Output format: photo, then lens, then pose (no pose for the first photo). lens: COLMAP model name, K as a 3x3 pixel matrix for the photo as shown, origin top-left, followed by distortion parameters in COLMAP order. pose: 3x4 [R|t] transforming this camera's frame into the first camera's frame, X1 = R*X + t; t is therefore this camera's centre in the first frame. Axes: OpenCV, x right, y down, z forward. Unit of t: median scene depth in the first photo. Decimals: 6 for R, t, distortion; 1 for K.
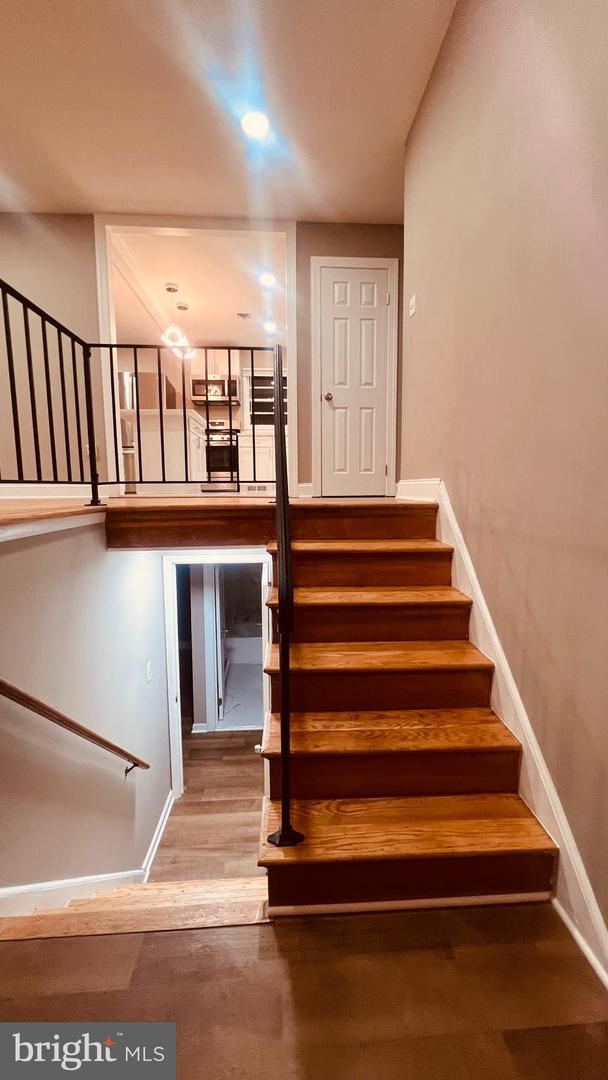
lens RADIAL K [[435.4, 0, 307.6], [0, 435.4, 538.2], [0, 0, 1]] dist [-0.000913, 0.000012]
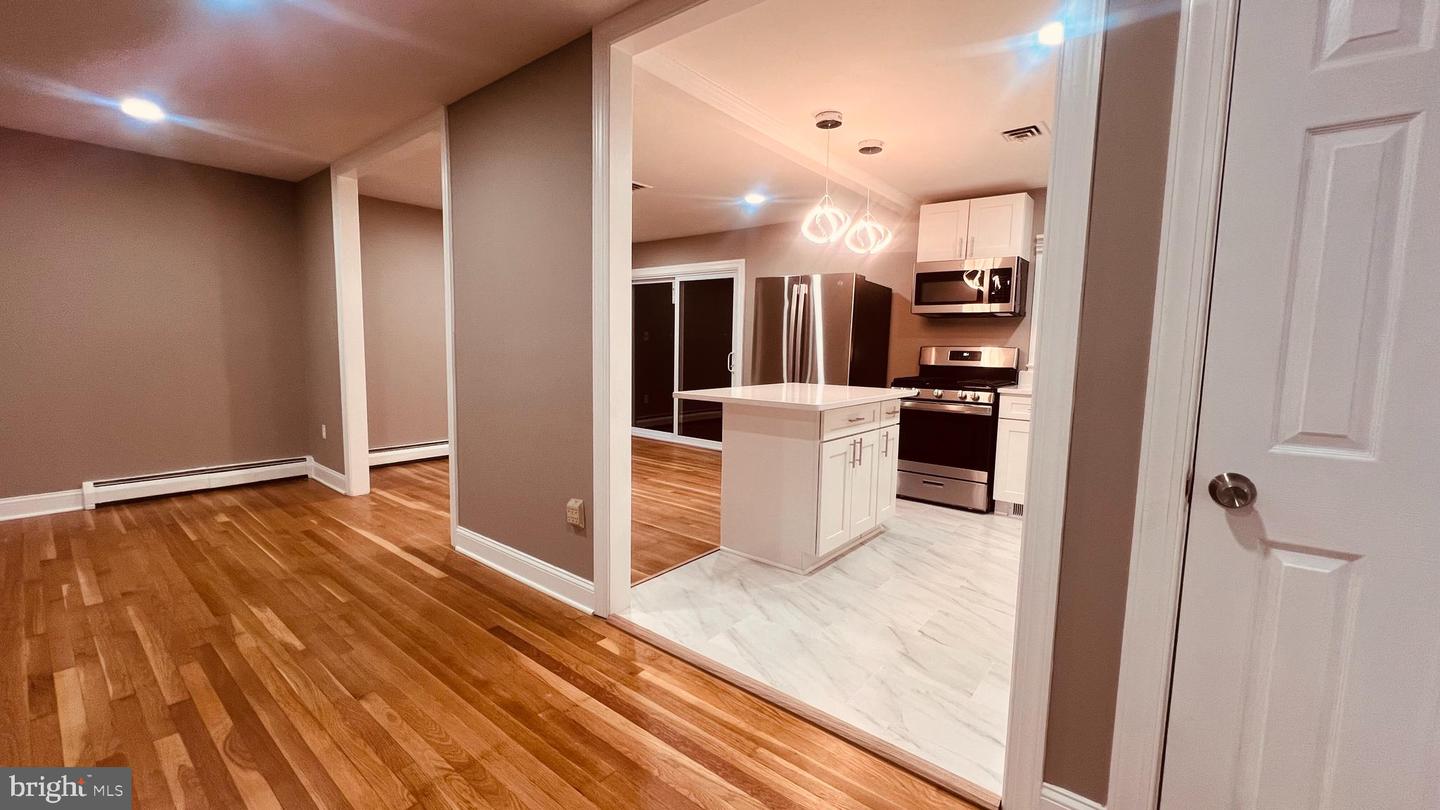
lens RADIAL K [[576.3, 0, 716.8], [0, 576.3, 403.5], [0, 0, 1]] dist [-0.004680, 0.000938]
pose [[0.731729, 0.089866, -0.675645, 0.035474], [-0.102325, 0.994520, 0.021461, -0.248653], [0.673871, 0.053432, 0.736915, 0.435979]]
